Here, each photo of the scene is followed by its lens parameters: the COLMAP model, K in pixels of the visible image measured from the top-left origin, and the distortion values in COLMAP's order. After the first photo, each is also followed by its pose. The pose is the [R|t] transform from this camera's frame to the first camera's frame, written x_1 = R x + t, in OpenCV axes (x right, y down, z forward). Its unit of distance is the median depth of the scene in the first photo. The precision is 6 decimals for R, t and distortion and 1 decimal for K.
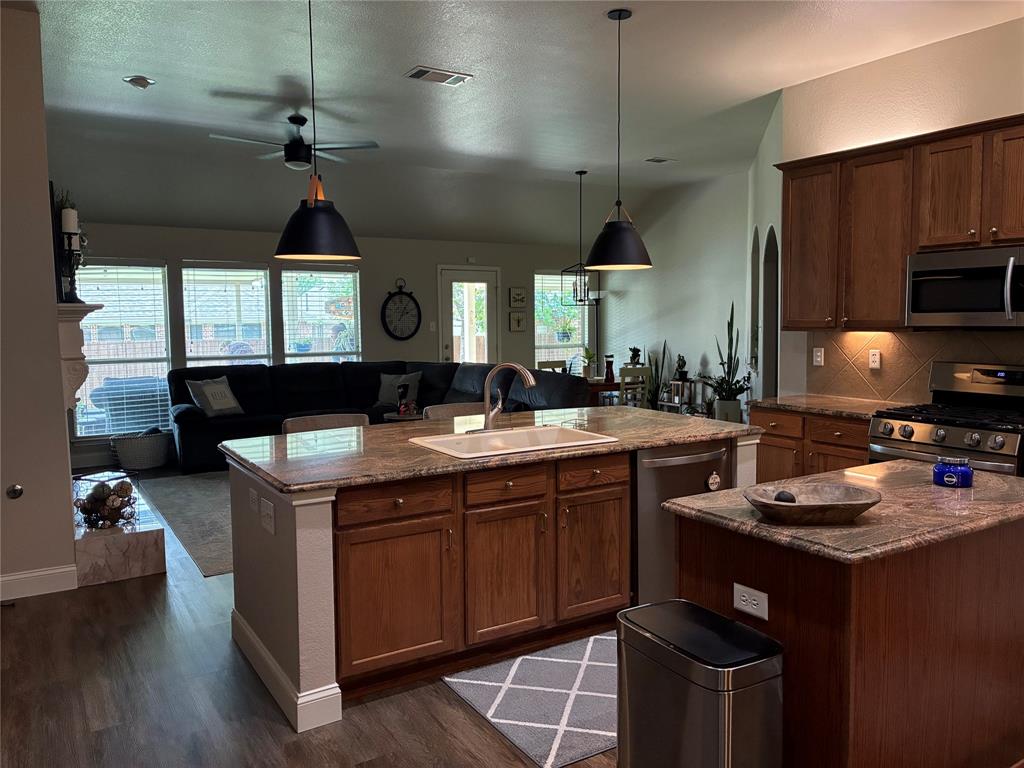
lens RADIAL K [[775.9, 0, 515.6], [0, 775.9, 383.1], [0, 0, 1]] dist [0.034489, -0.052954]
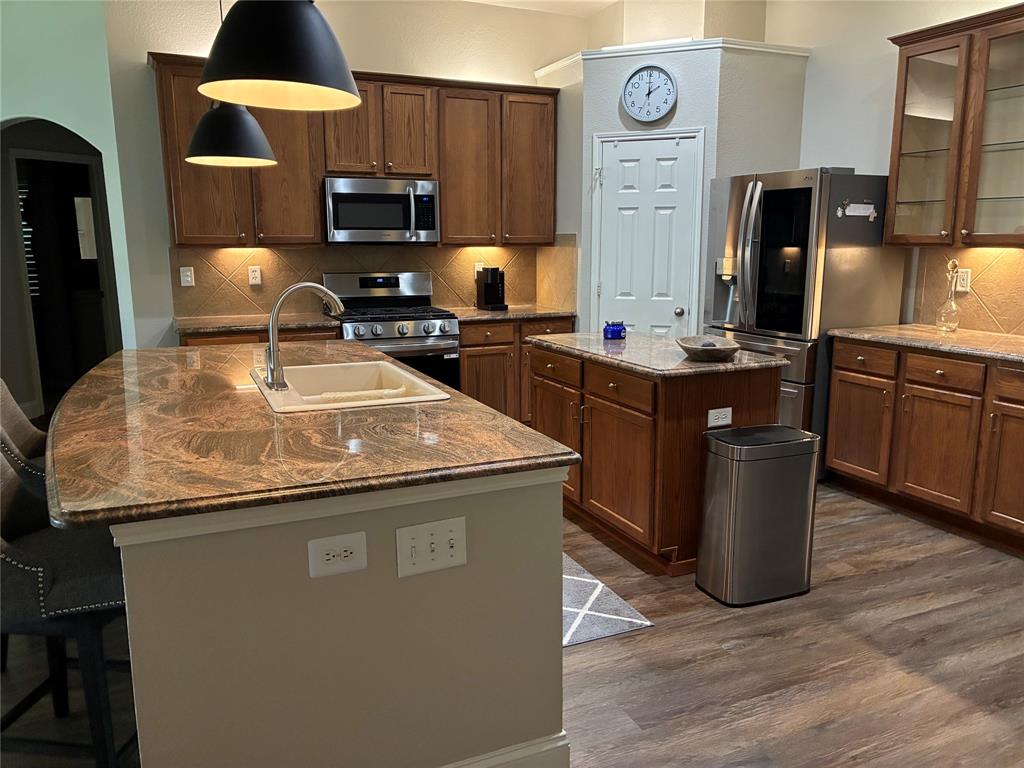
lens RADIAL K [[775.9, 0, 511.6], [0, 775.9, 381.5], [0, 0, 1]] dist [0.034489, -0.052954]
pose [[0.141332, -0.170397, 0.975187, -0.421656], [0.086330, 0.983444, 0.159328, -0.021937], [-0.986191, 0.061669, 0.153702, 0.406433]]
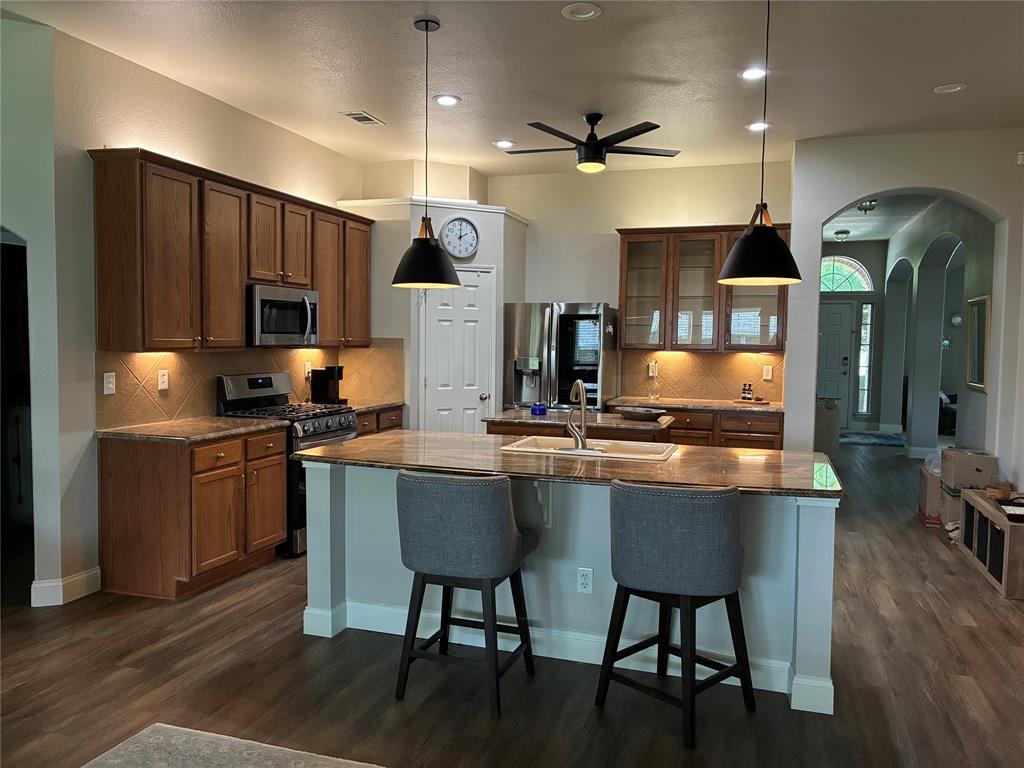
lens RADIAL K [[775.9, 0, 516.9], [0, 775.9, 382.8], [0, 0, 1]] dist [0.034489, -0.052954]
pose [[-0.645688, -0.047412, 0.762128, -0.452259], [0.056388, 0.992385, 0.109509, -0.086679], [-0.761517, 0.113683, -0.638098, 1.023665]]
